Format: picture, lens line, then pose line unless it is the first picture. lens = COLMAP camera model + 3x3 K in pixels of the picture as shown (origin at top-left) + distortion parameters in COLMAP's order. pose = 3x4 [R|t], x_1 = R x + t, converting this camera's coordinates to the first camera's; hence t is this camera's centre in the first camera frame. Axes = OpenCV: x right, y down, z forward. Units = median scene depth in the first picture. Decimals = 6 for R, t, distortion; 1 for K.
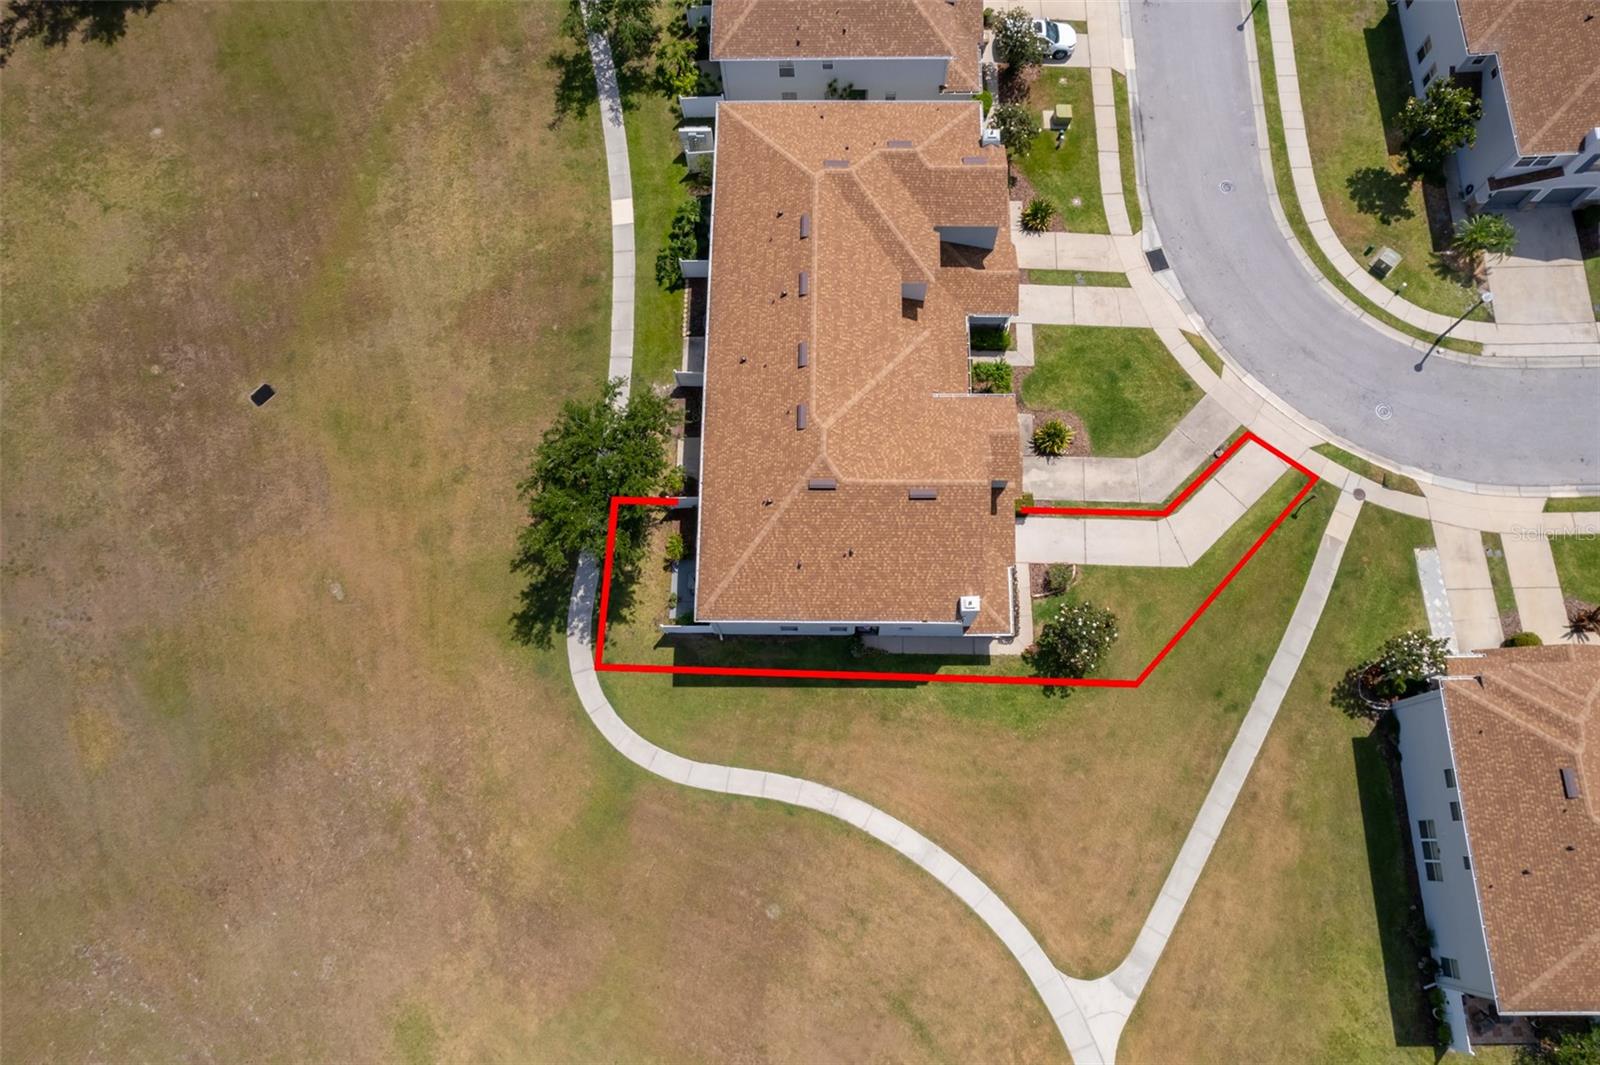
lens RADIAL K [[1092.8, 0, 797.9], [0, 1092.8, 543.6], [0, 0, 1]] dist [-0.070780, 0.055904]
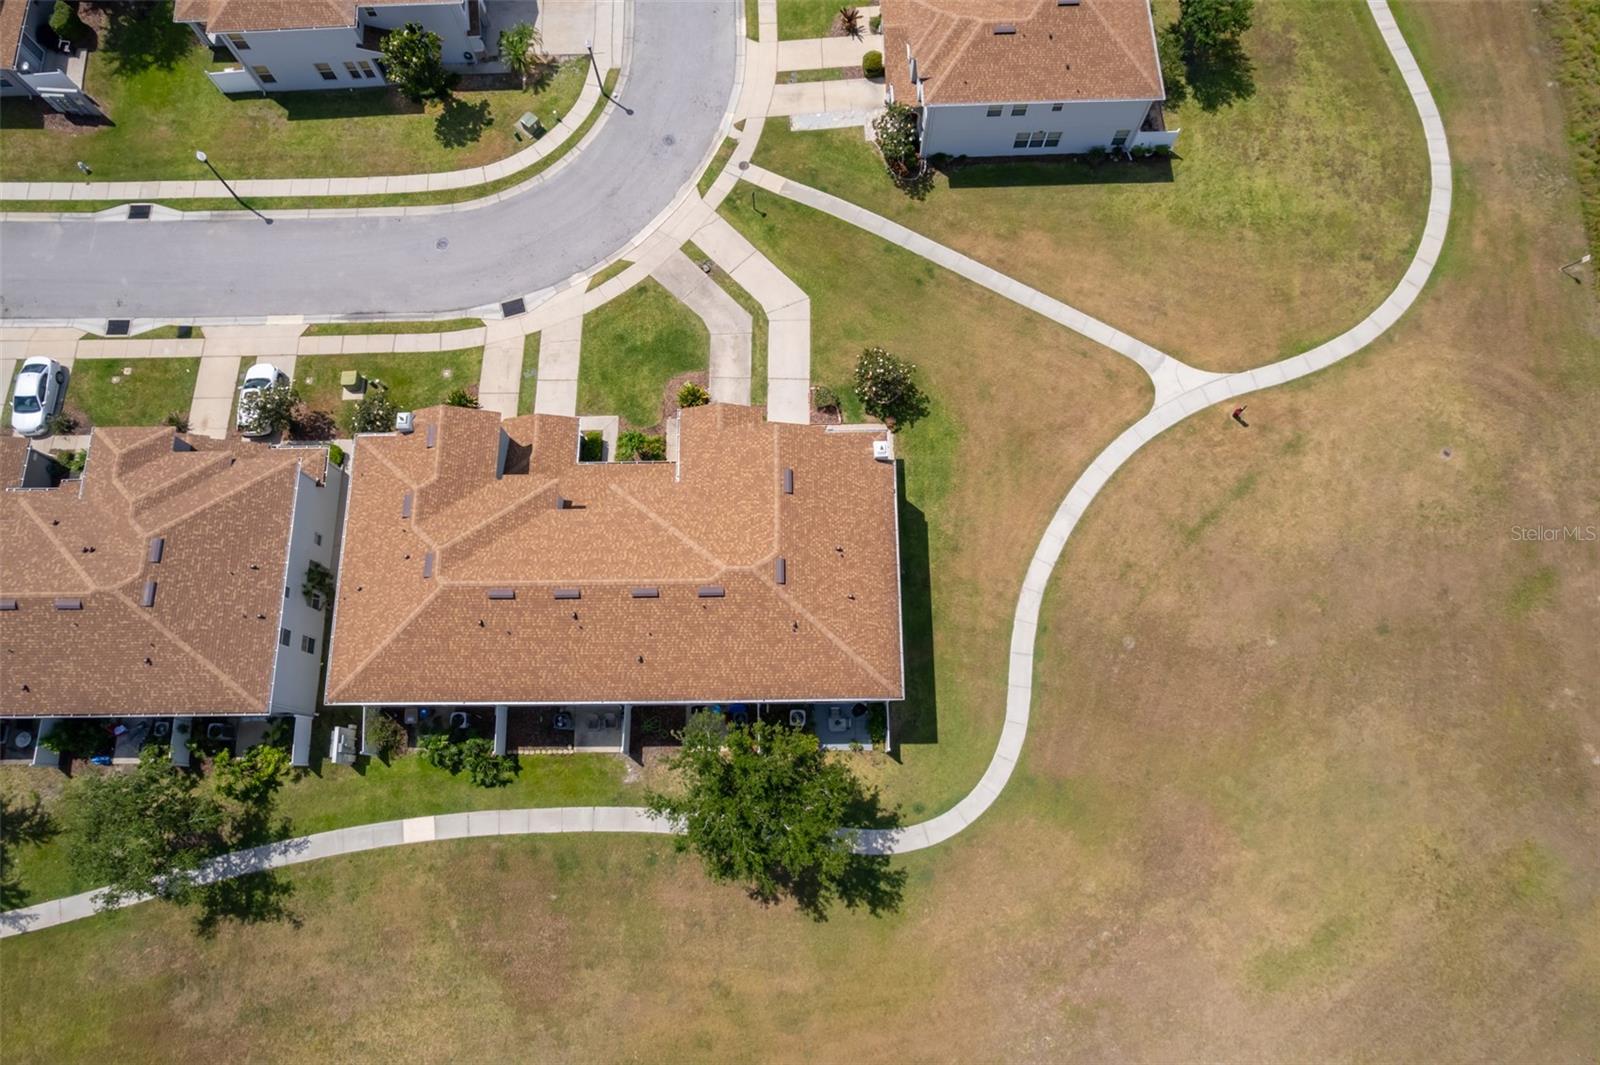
lens RADIAL K [[1022.5, 0, 805.4], [0, 1022.5, 548.8], [0, 0, 1]] dist [-0.079976, 0.073699]
pose [[-0.026872, -0.956300, 0.291151, -0.211549], [0.963982, 0.052306, 0.260772, -0.250343], [-0.264605, 0.287672, 0.920450, 0.073257]]
